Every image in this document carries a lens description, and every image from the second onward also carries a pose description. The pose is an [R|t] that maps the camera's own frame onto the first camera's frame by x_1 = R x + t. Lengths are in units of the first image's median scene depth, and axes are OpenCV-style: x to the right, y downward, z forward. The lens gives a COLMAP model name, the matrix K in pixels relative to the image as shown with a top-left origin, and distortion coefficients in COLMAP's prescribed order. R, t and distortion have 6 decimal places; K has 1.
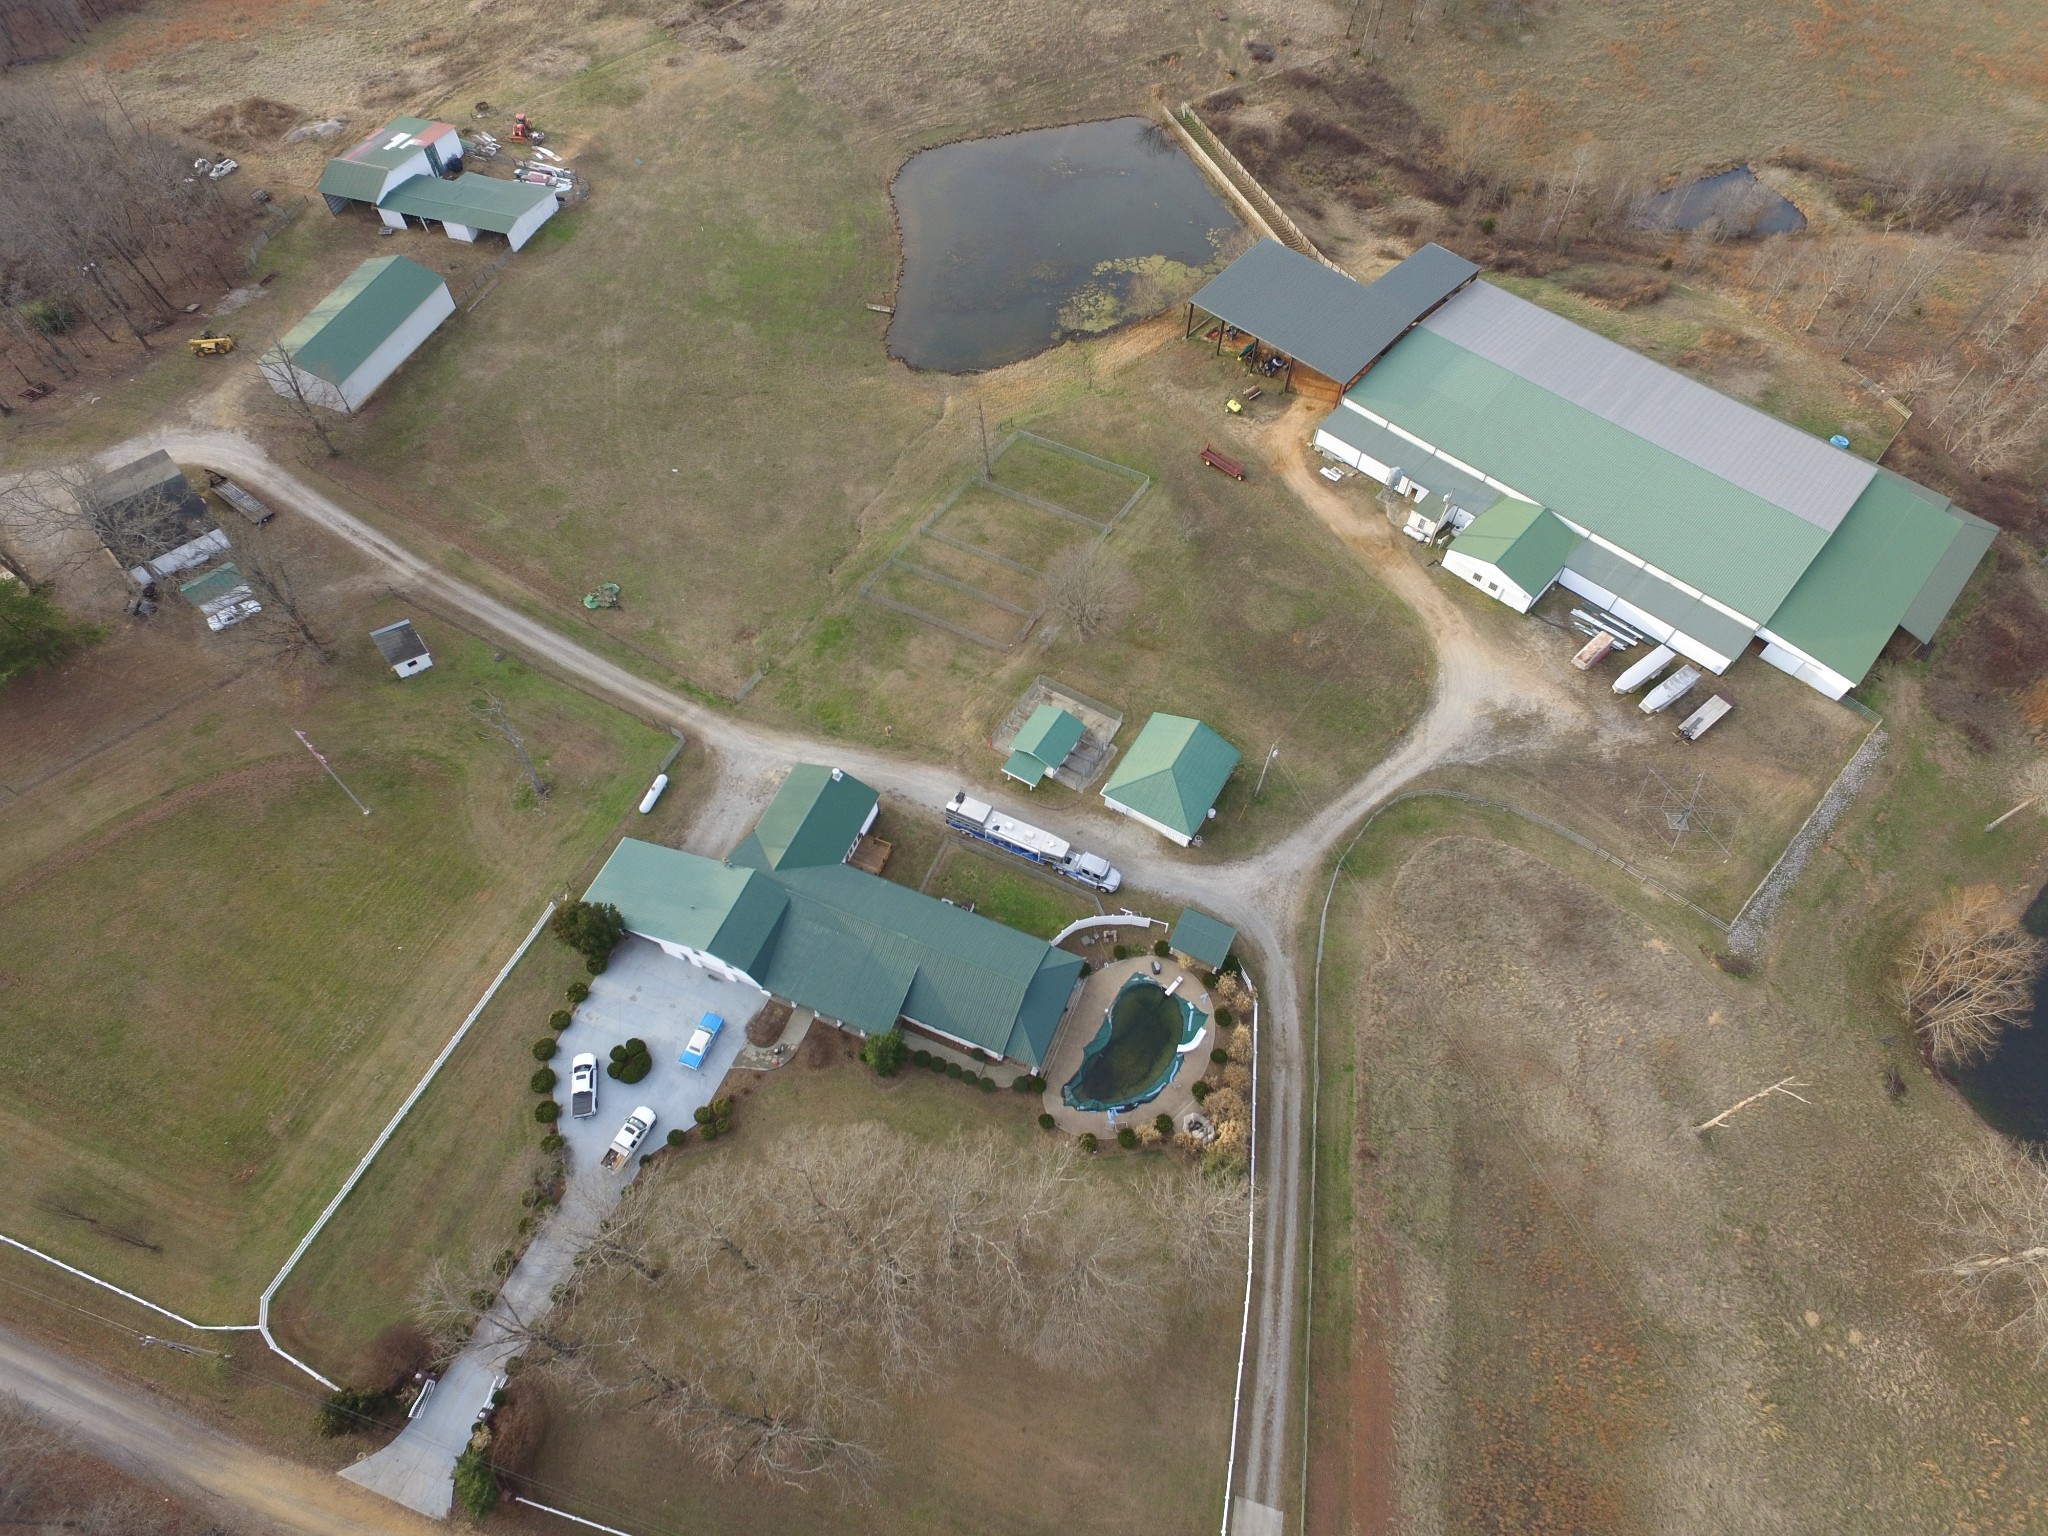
lens RADIAL K [[1200.7, 0, 1022.6], [0, 1200.7, 736.3], [0, 0, 1]] dist [-0.000881, 0.003362]
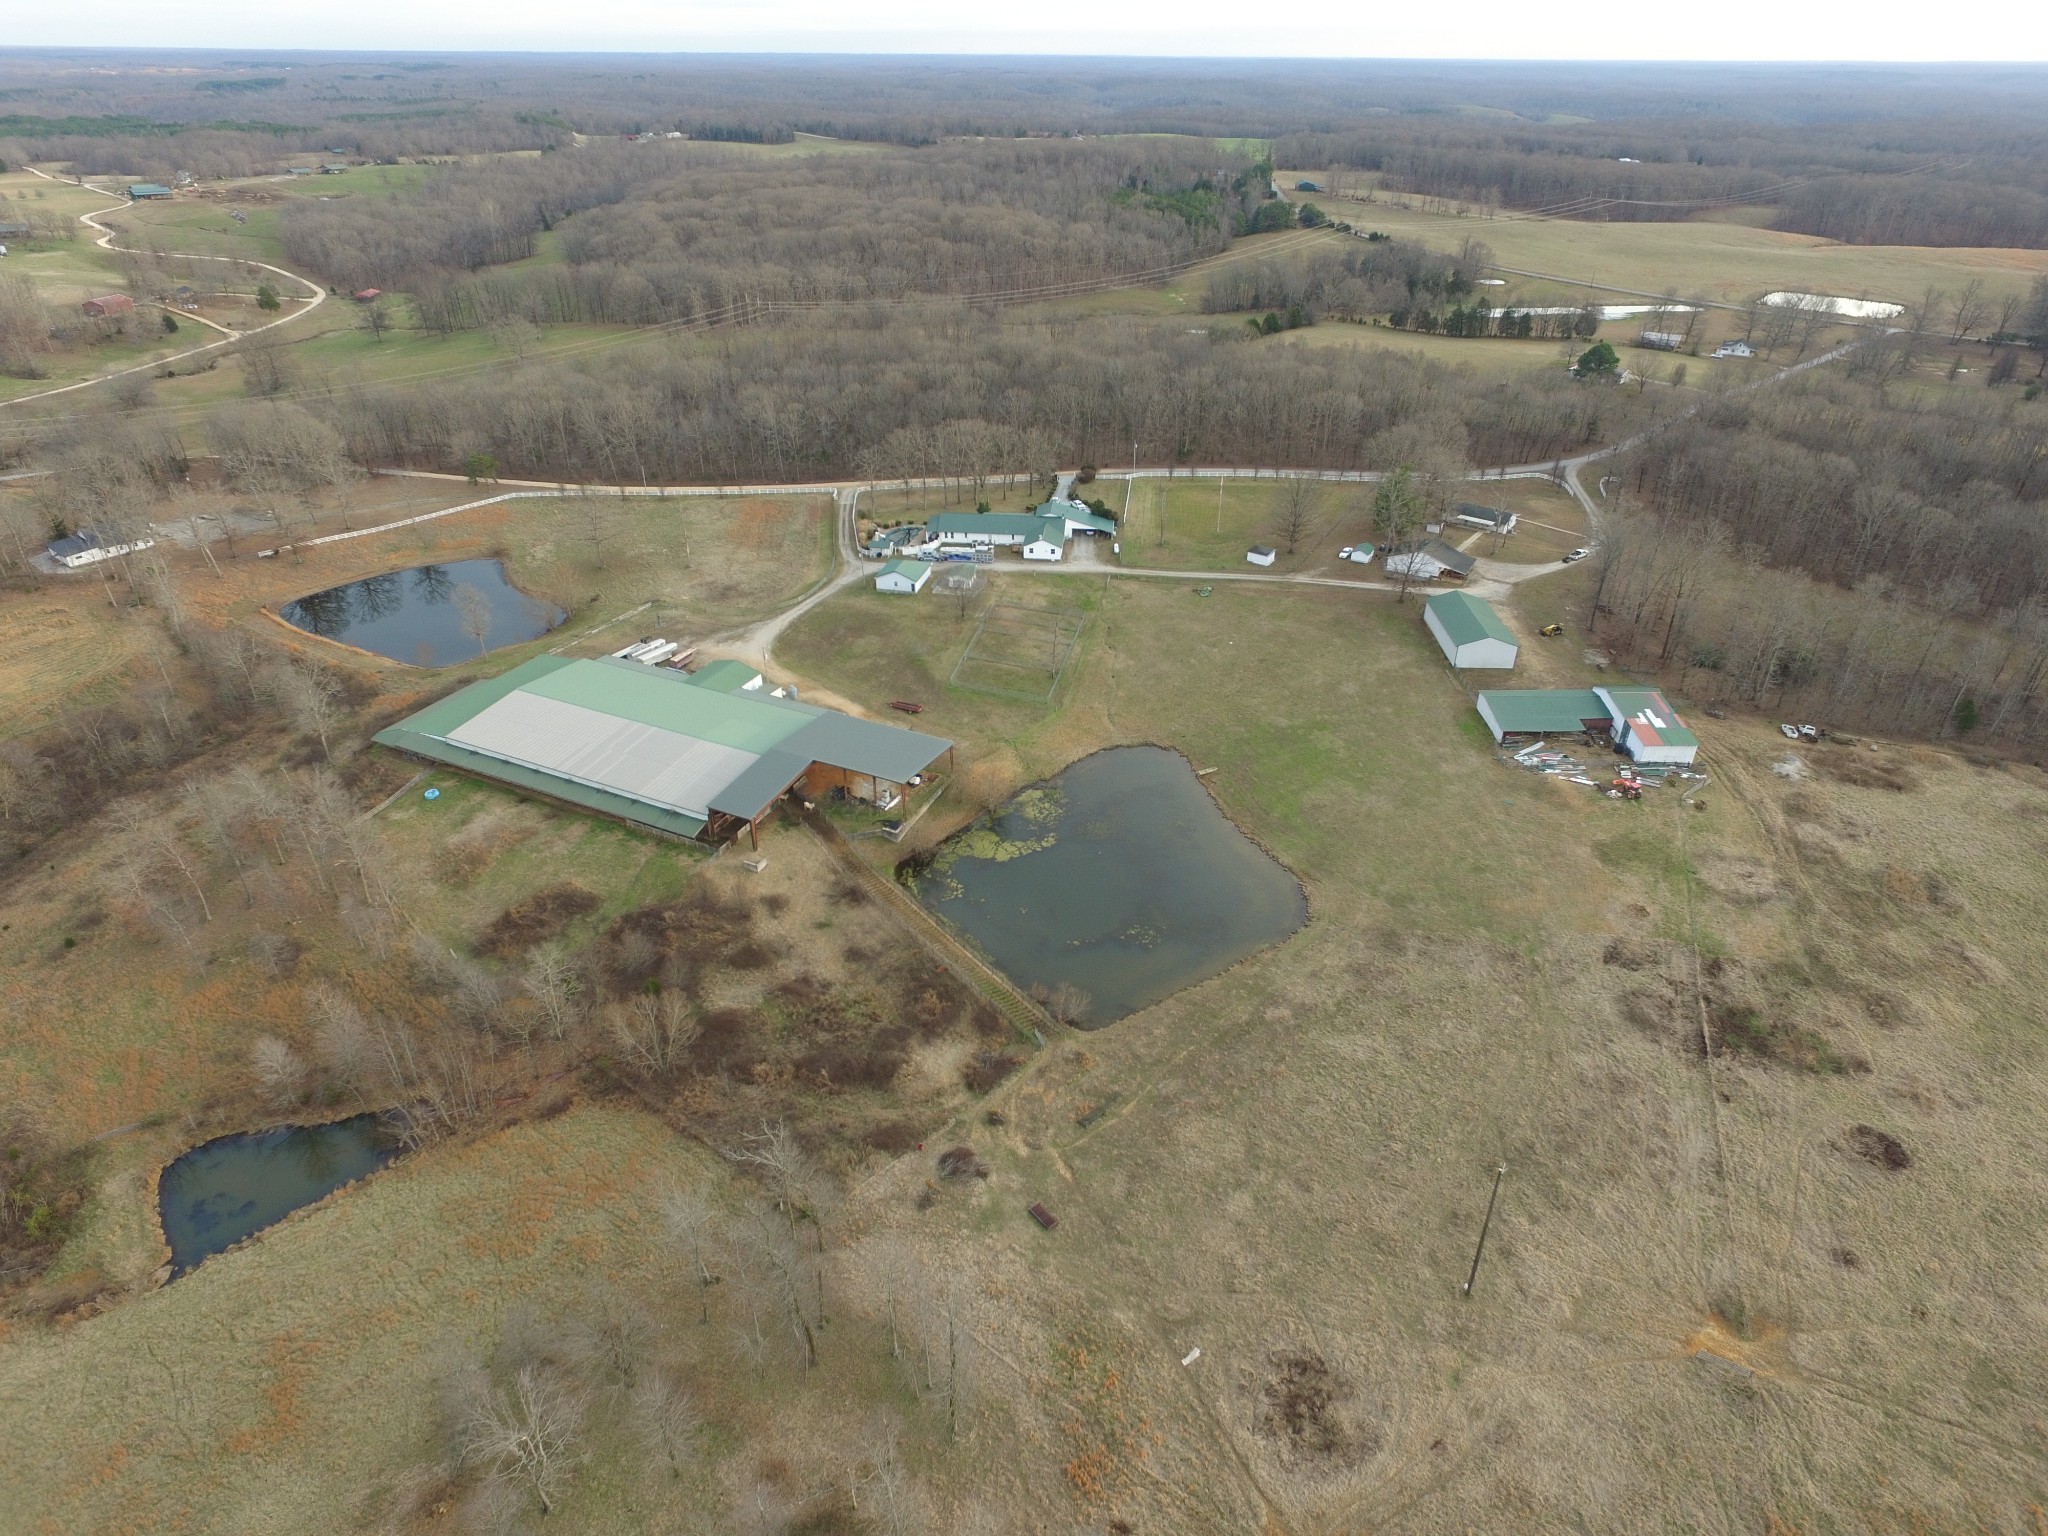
lens RADIAL K [[1200.7, 0, 1022.6], [0, 1200.7, 736.3], [0, 0, 1]] dist [-0.000881, 0.003362]
pose [[-0.955847, 0.135732, -0.260640, 0.526356], [-0.249882, 0.091340, 0.963959, -2.107138], [0.154647, 0.986526, -0.053390, 1.427115]]
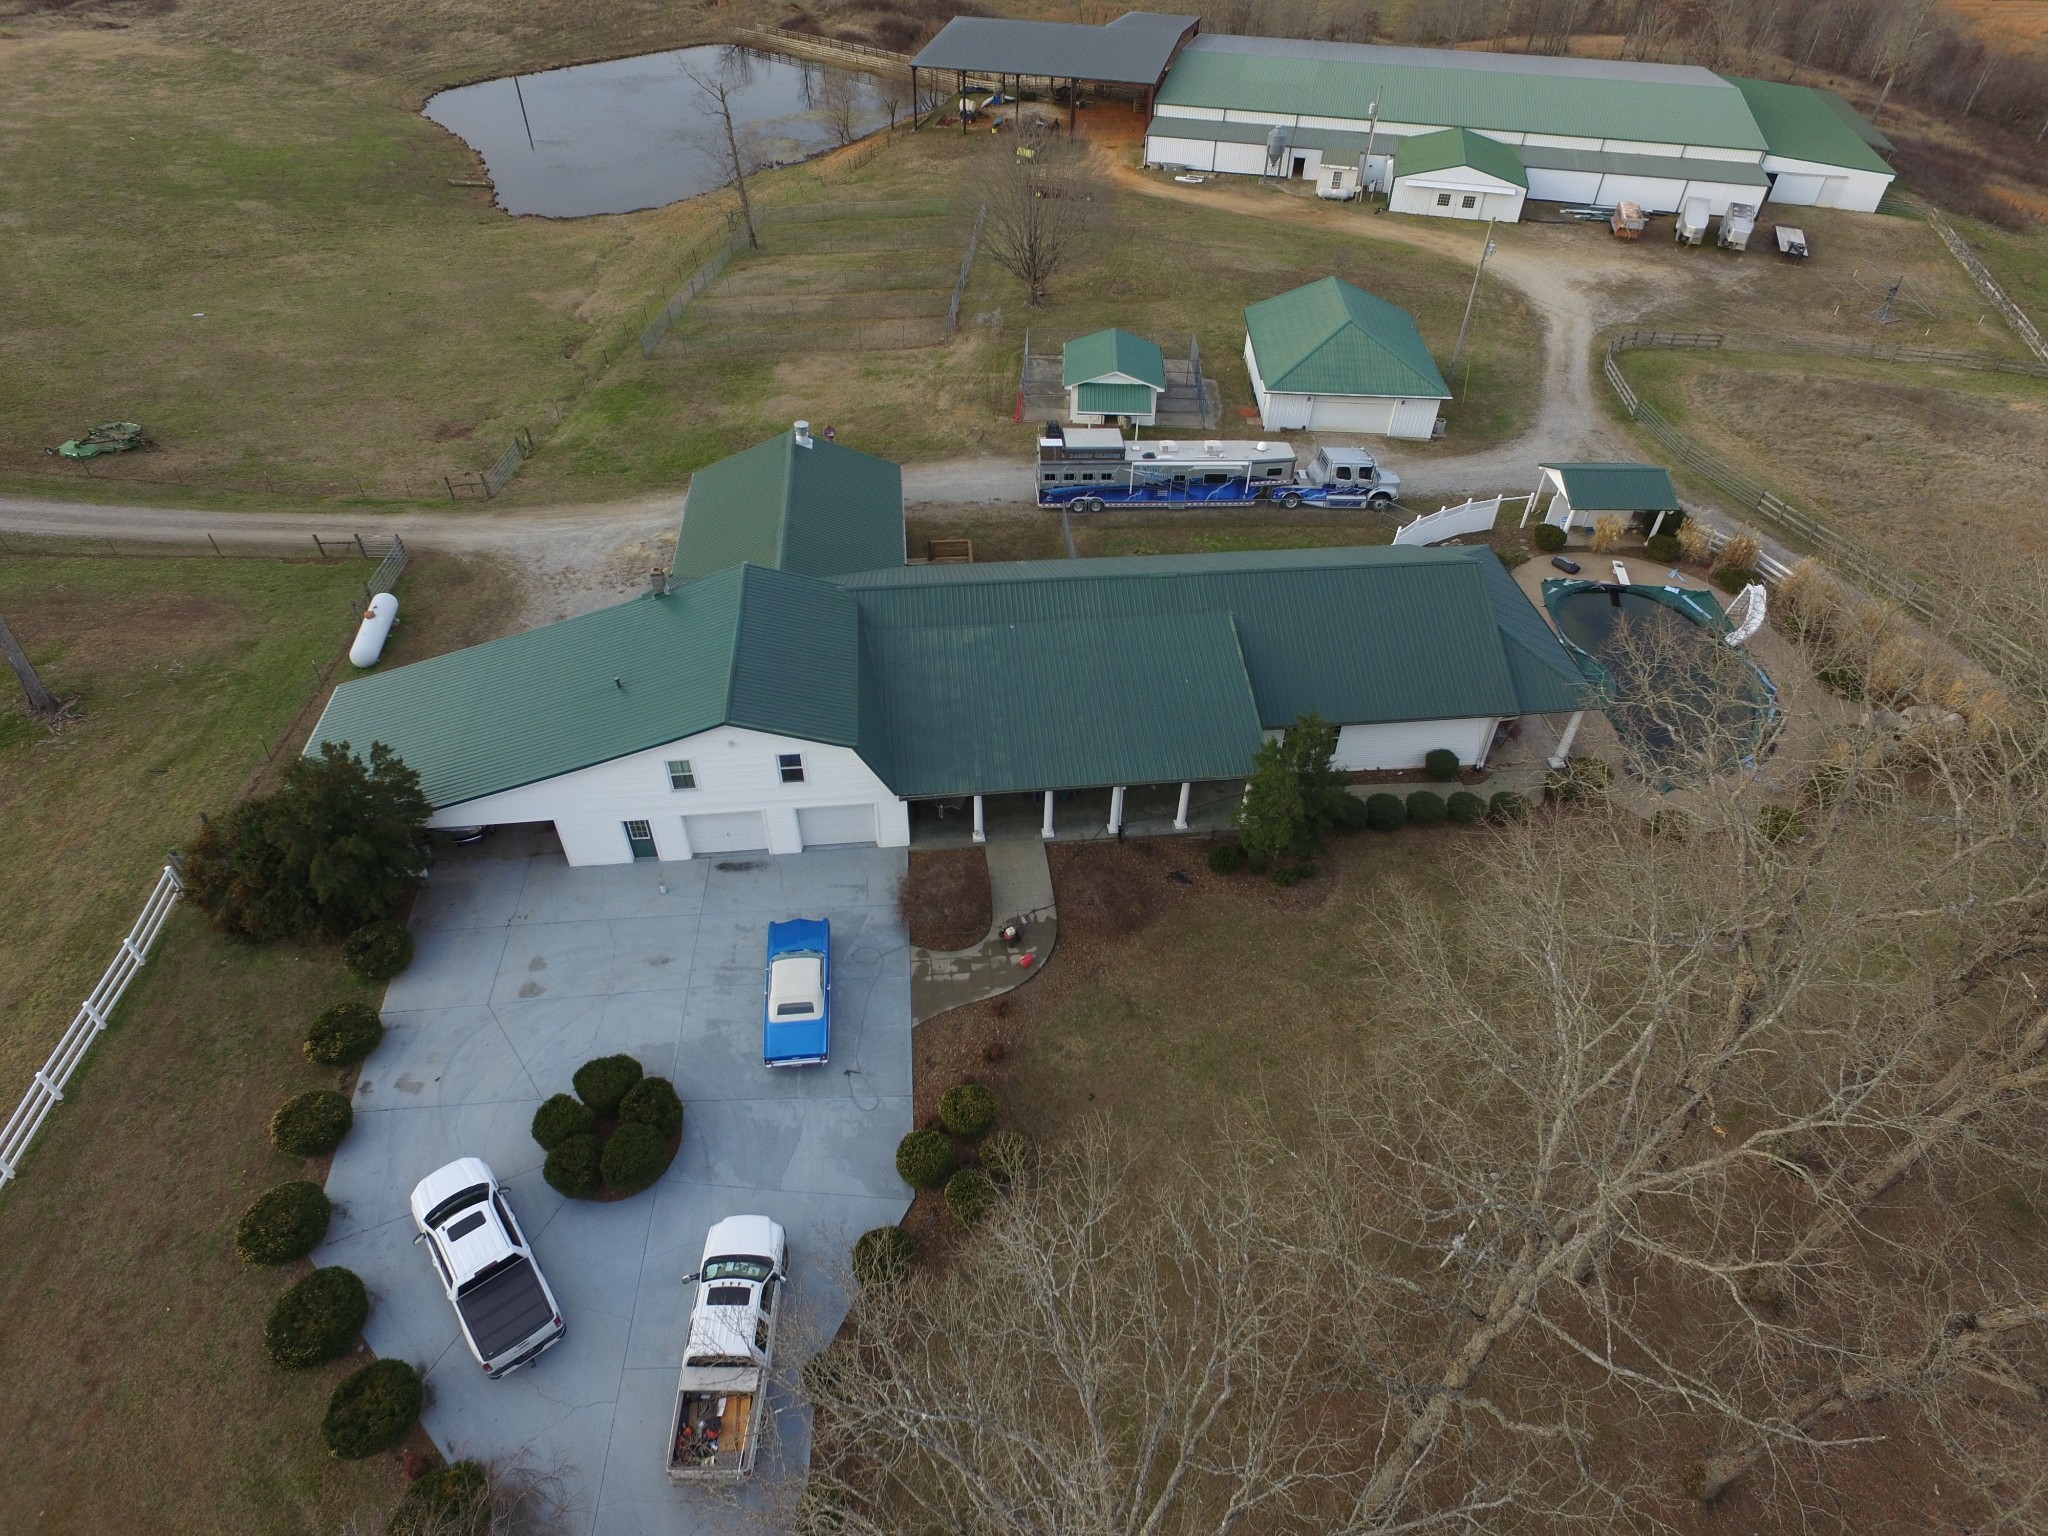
lens RADIAL K [[1200.7, 0, 1022.6], [0, 1200.7, 736.3], [0, 0, 1]] dist [-0.000881, 0.003362]
pose [[0.878471, -0.308687, 0.364692, -0.267043], [0.392018, 0.902016, -0.180799, 0.234876], [-0.273148, 0.301793, 0.913407, 0.563242]]
